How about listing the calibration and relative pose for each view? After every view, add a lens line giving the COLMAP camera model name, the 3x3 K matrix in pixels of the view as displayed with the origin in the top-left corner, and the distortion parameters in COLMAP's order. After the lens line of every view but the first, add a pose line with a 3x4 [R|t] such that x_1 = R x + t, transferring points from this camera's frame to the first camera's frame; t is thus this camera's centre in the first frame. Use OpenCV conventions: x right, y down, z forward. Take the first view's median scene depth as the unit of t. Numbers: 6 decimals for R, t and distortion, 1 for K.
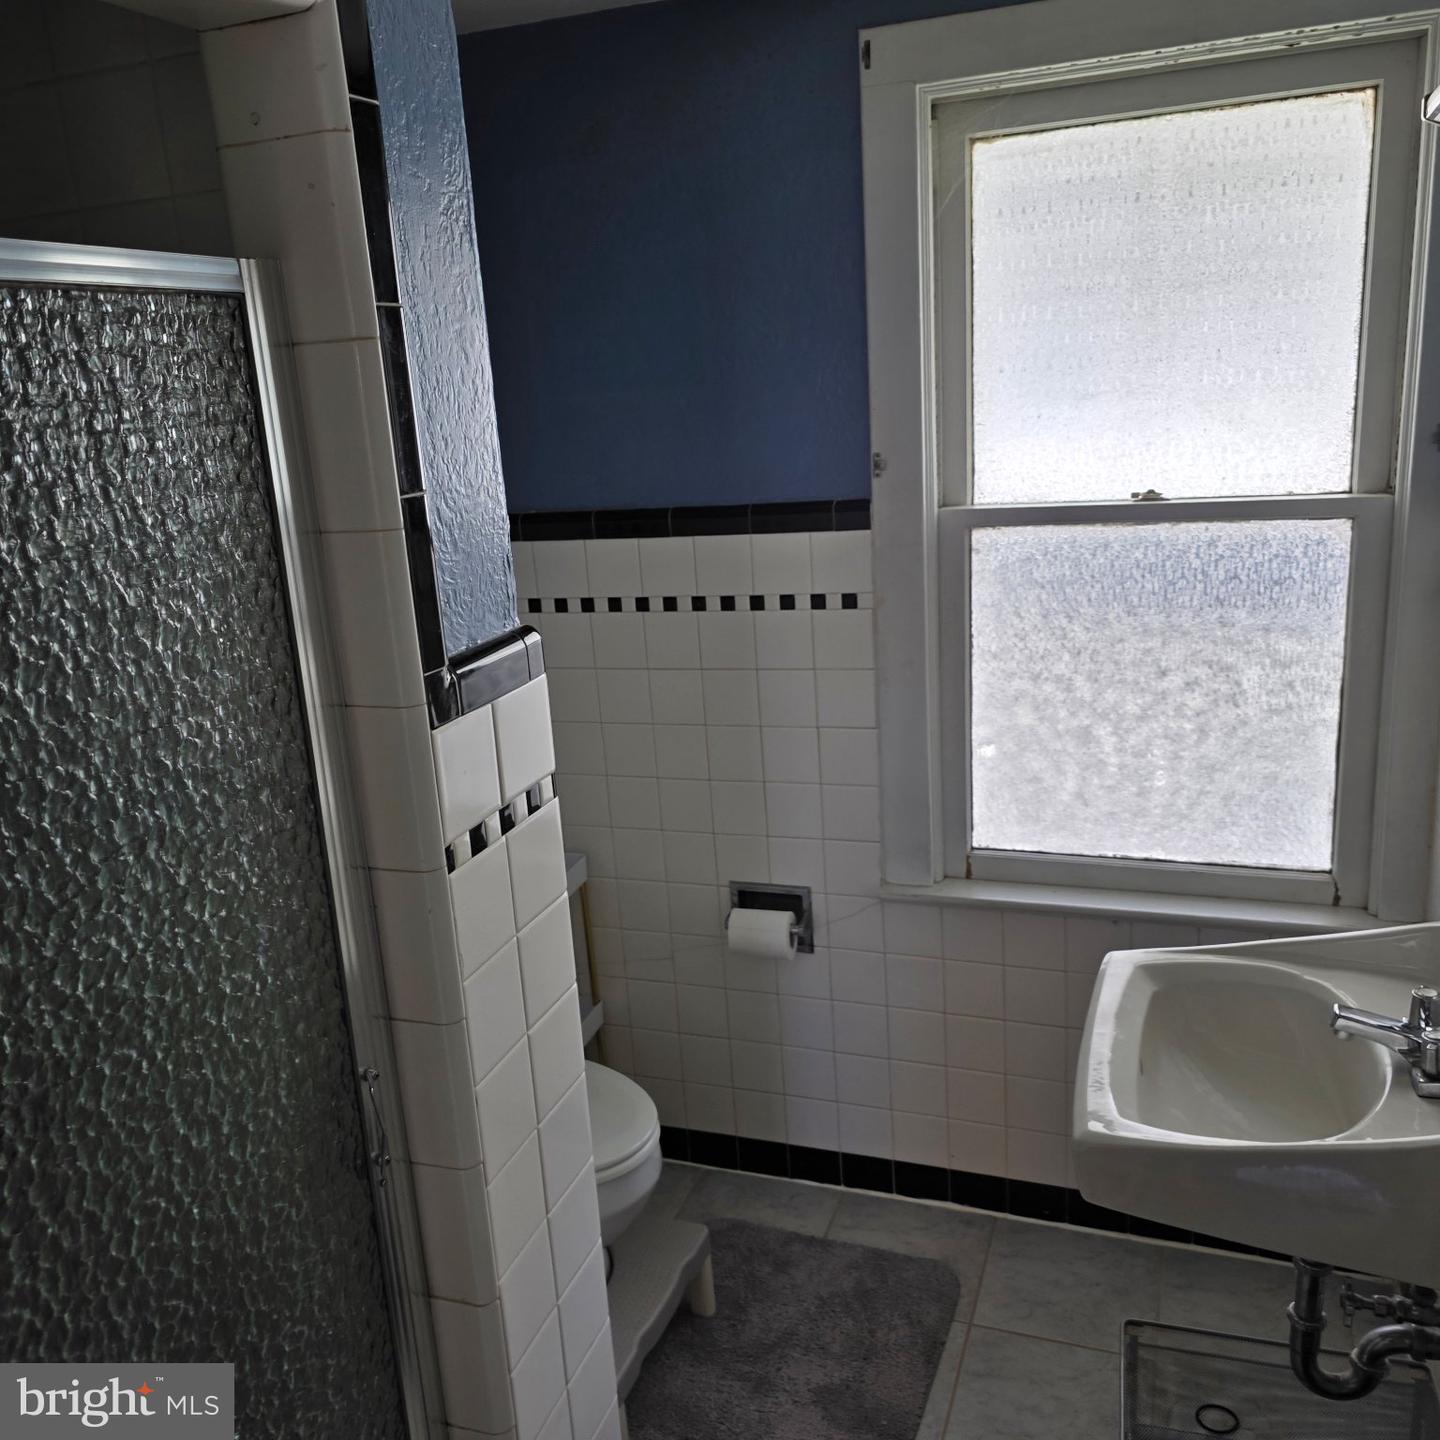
lens RADIAL K [[1338.9, 0, 720.0], [0, 1338.9, 720.0], [0, 0, 1]] dist [0.063292, -0.004493]
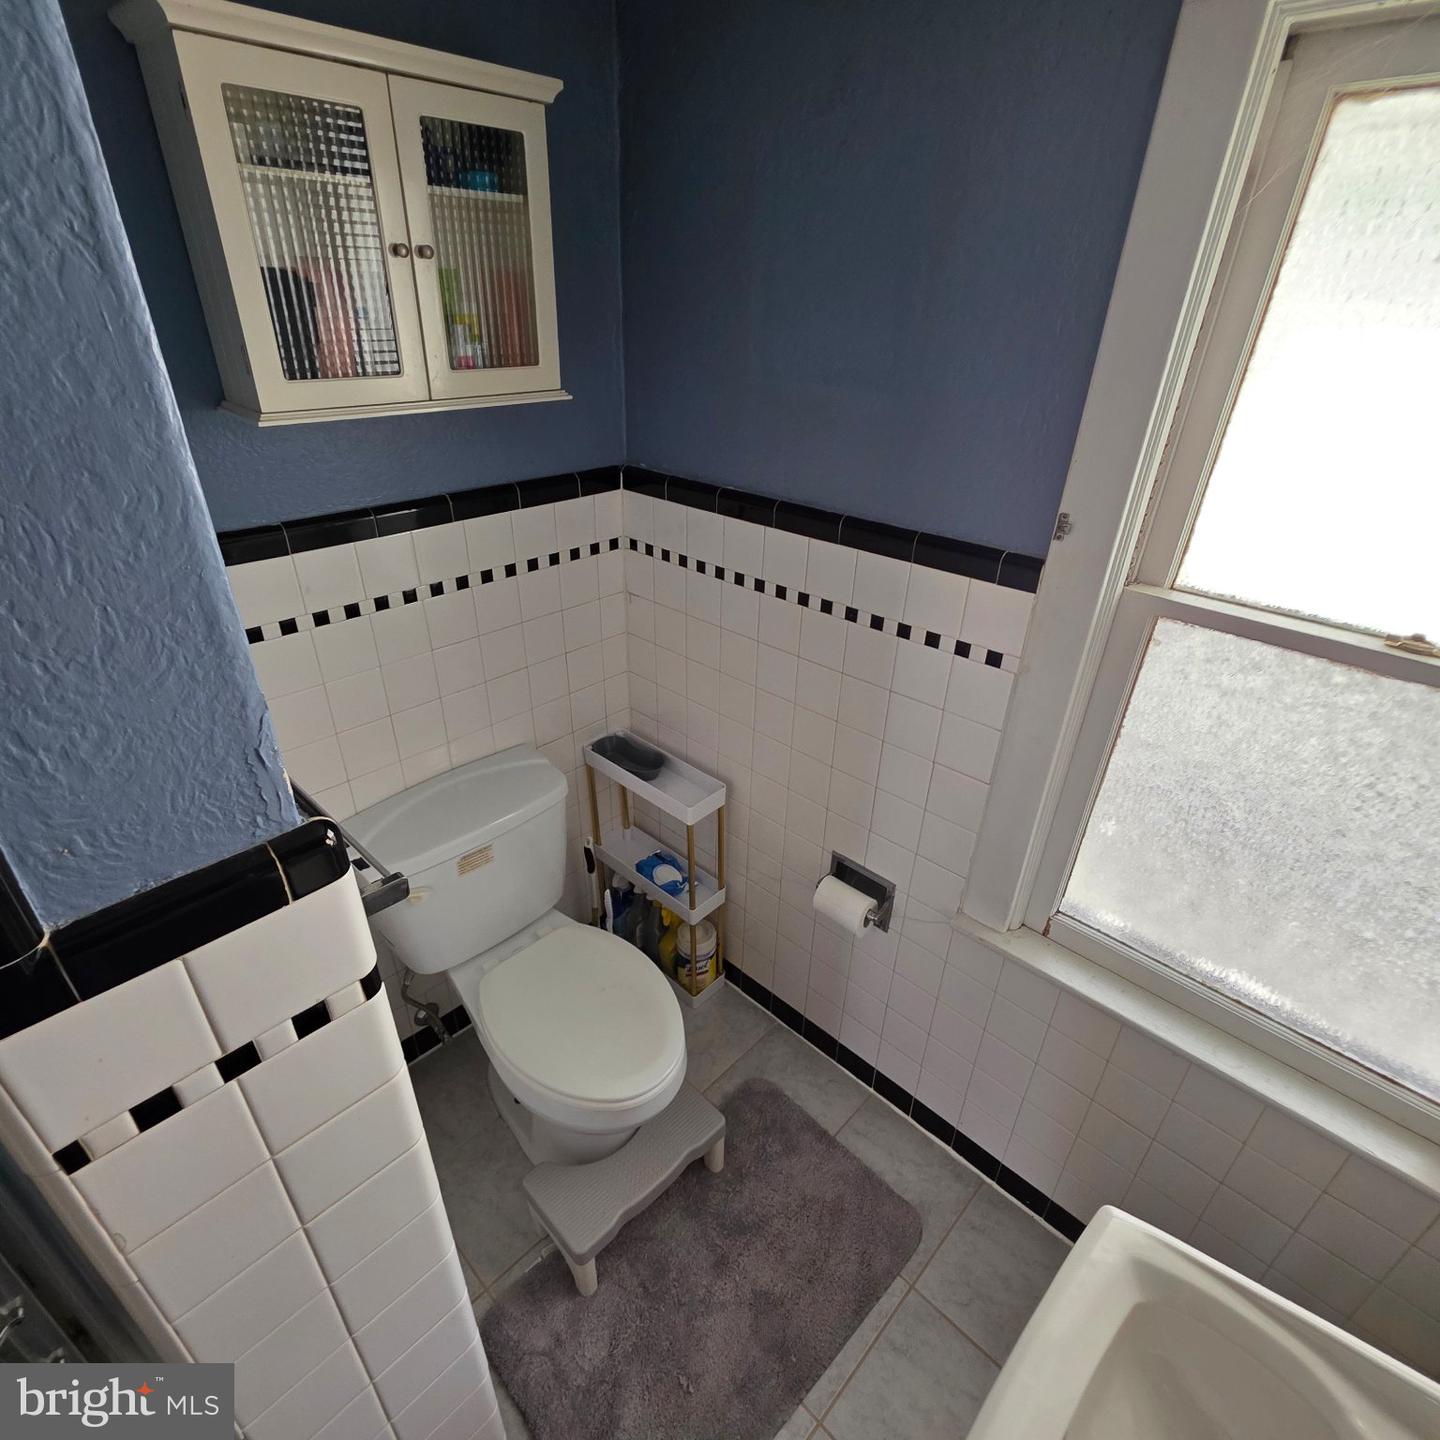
lens RADIAL K [[790.2, 0, 720.0], [0, 790.2, 720.0], [0, 0, 1]] dist [-0.007142, 0.009997]
pose [[0.907073, 0.280450, -0.313953, 0.108984], [-0.187684, 0.936969, 0.294726, -0.176885], [0.376820, -0.208414, 0.902535, 0.418599]]
